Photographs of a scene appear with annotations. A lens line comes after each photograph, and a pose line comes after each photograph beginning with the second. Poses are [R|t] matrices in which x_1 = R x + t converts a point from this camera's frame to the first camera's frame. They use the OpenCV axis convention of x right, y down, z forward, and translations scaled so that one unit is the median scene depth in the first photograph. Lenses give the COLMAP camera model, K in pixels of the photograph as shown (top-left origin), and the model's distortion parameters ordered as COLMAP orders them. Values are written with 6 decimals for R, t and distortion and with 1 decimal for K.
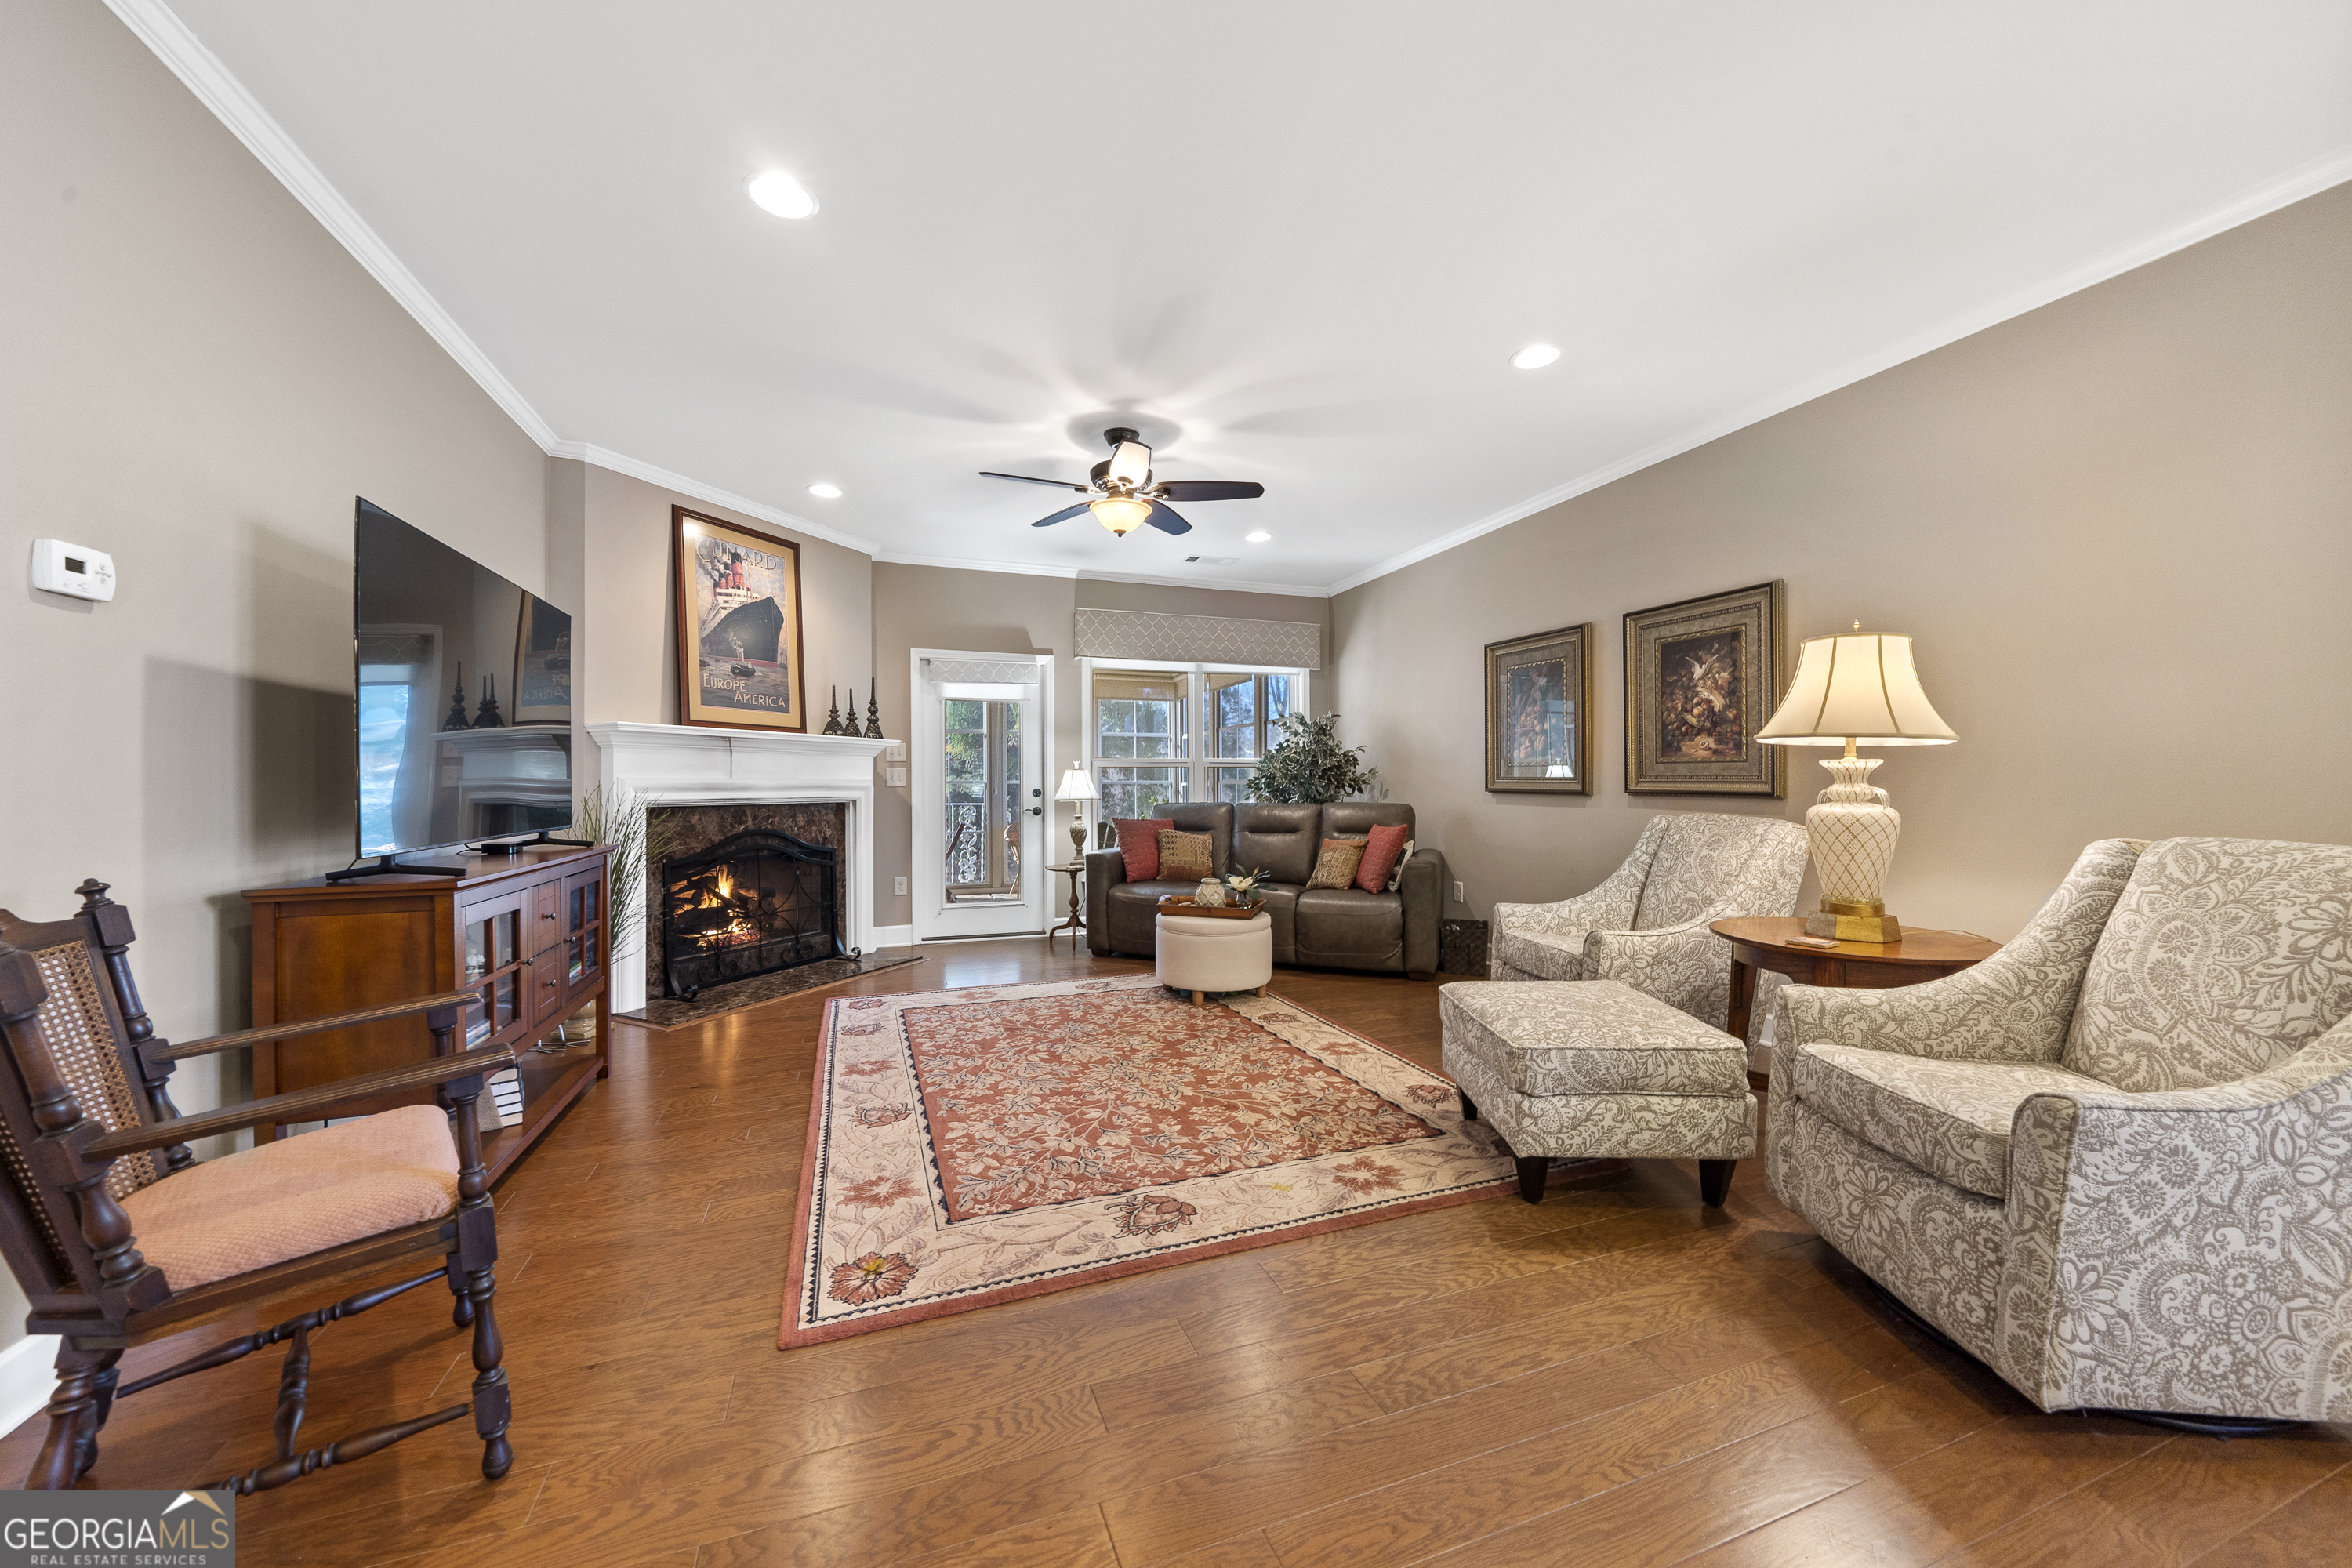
lens RADIAL K [[838.7, 0, 1170.5], [0, 838.7, 777.9], [0, 0, 1]] dist [-0.006366, -0.000185]
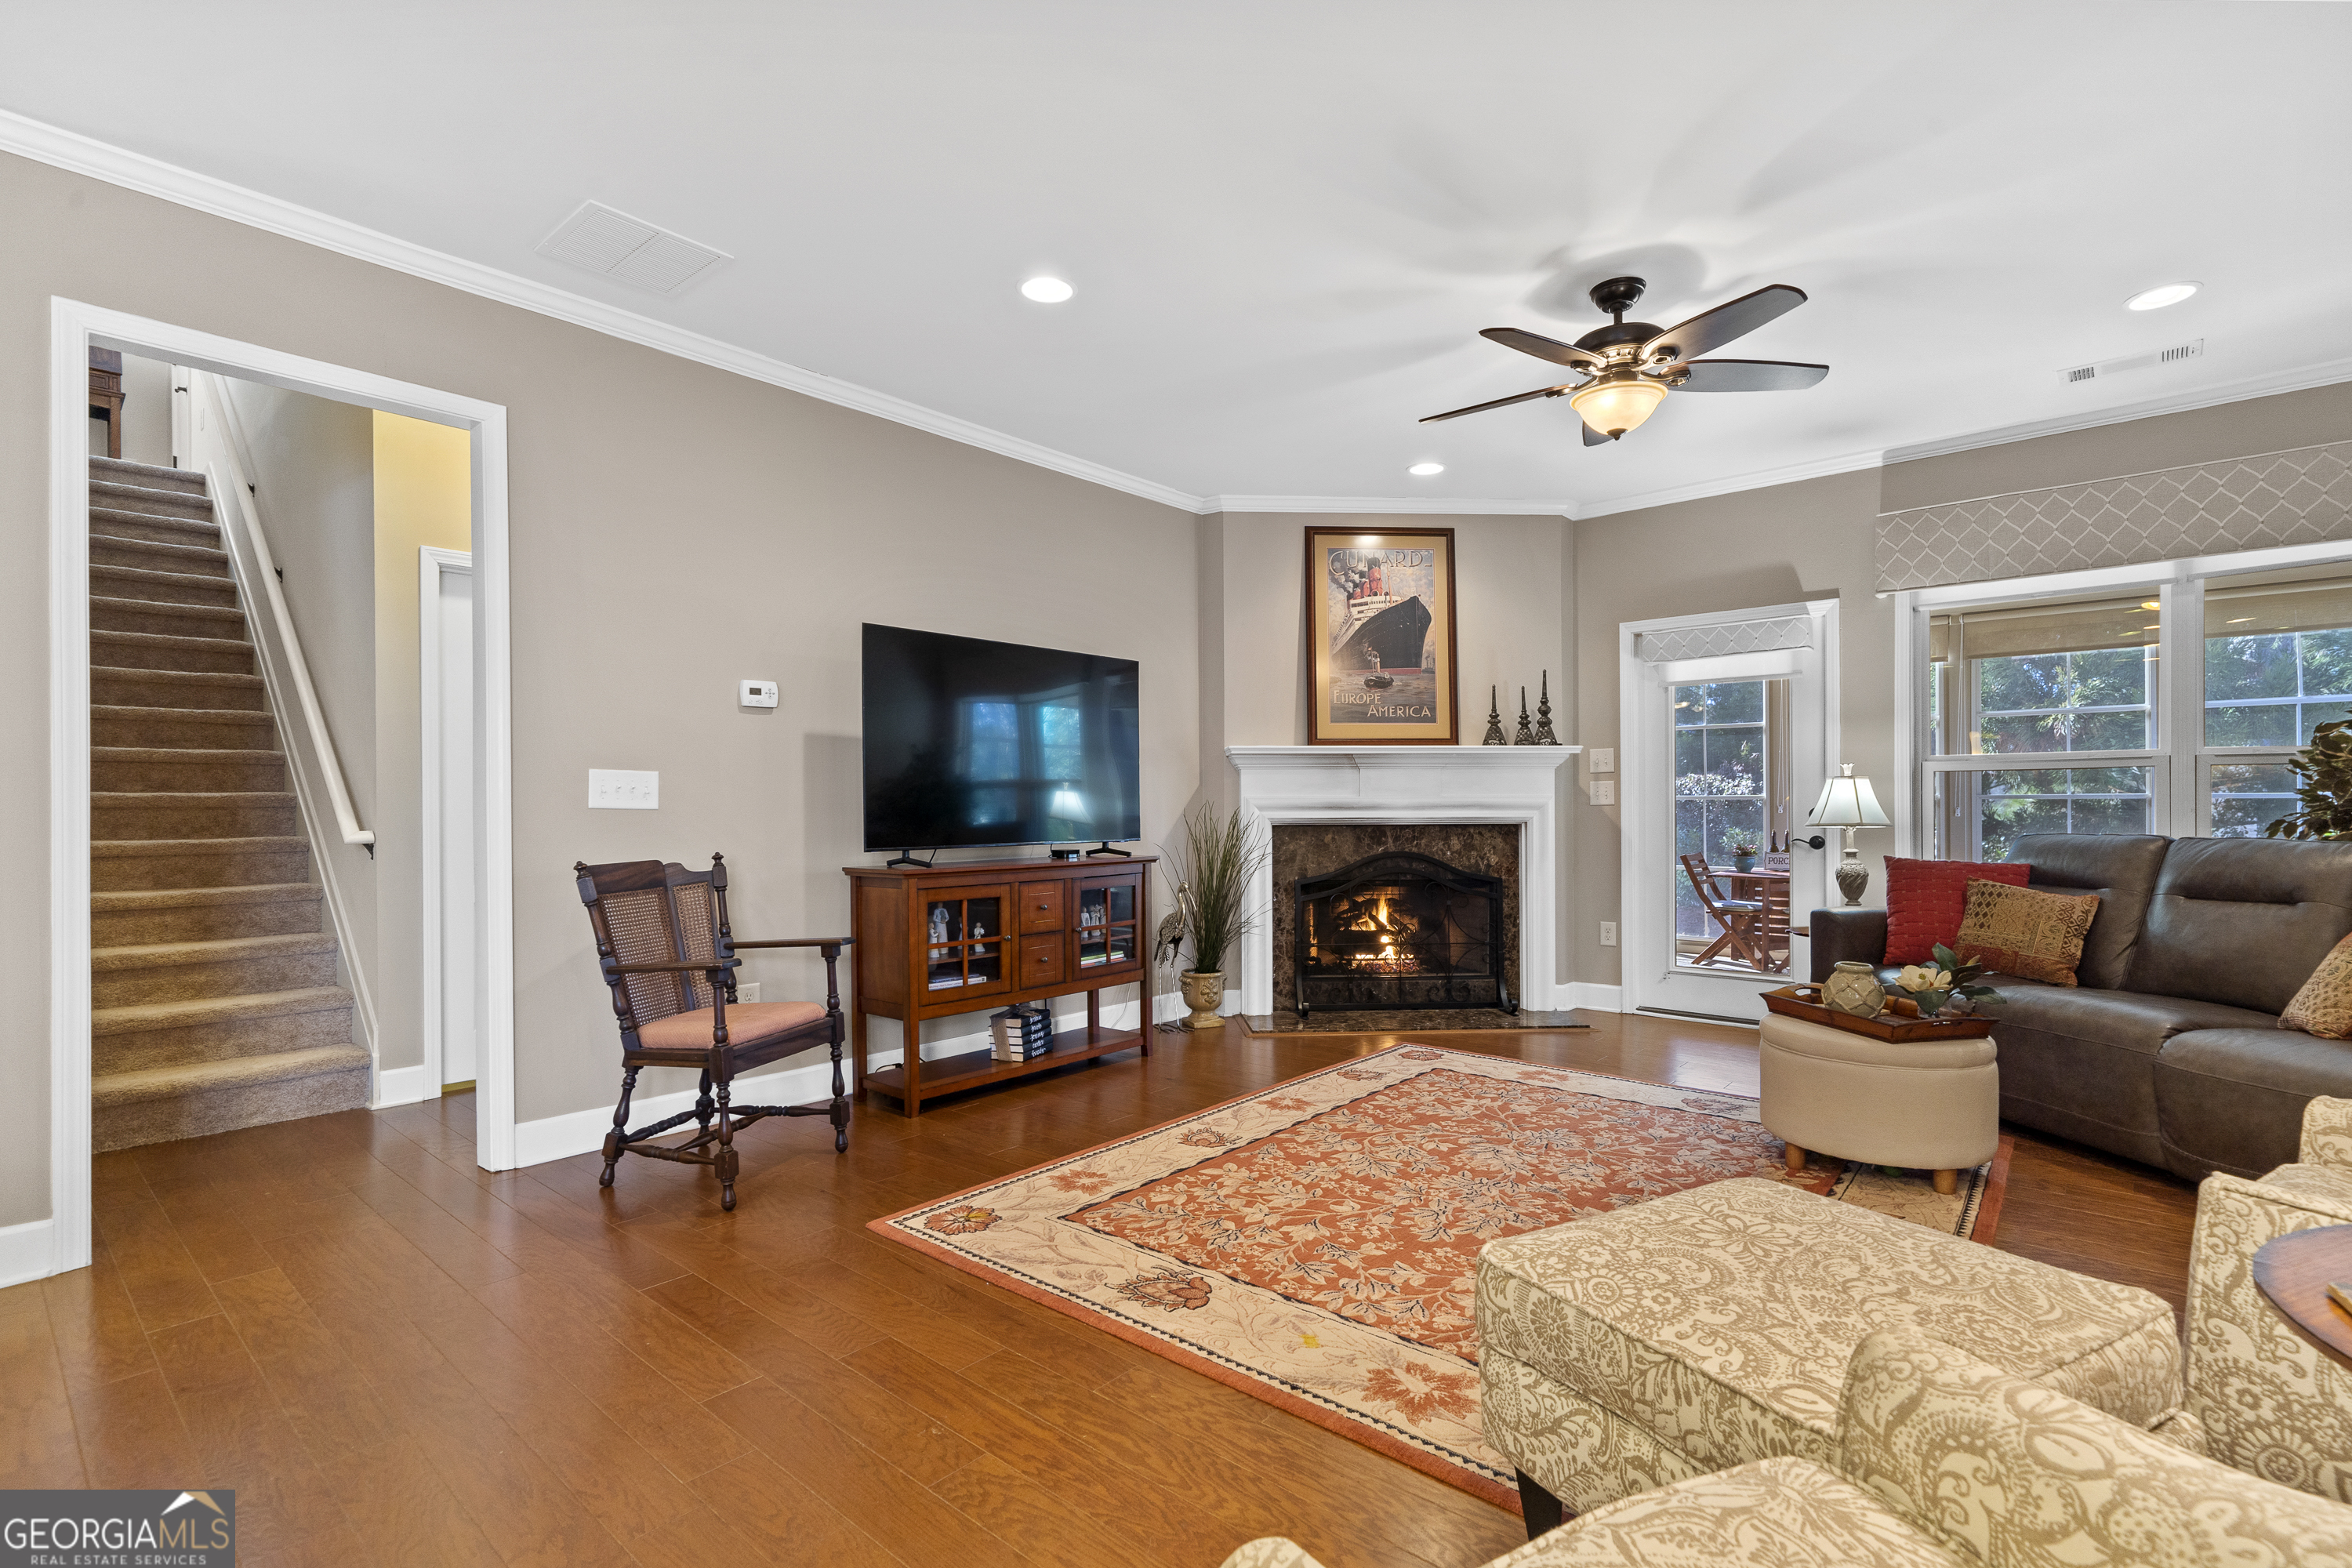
lens RADIAL K [[1091.9, 0, 1177.1], [0, 1091.9, 804.1], [0, 0, 1]] dist [0.000092, -0.000385]
pose [[0.479671, -0.001732, -0.877447, 0.570016], [0.010290, 0.999940, 0.003651, 0.002697], [0.877388, -0.010780, 0.479660, 0.264368]]
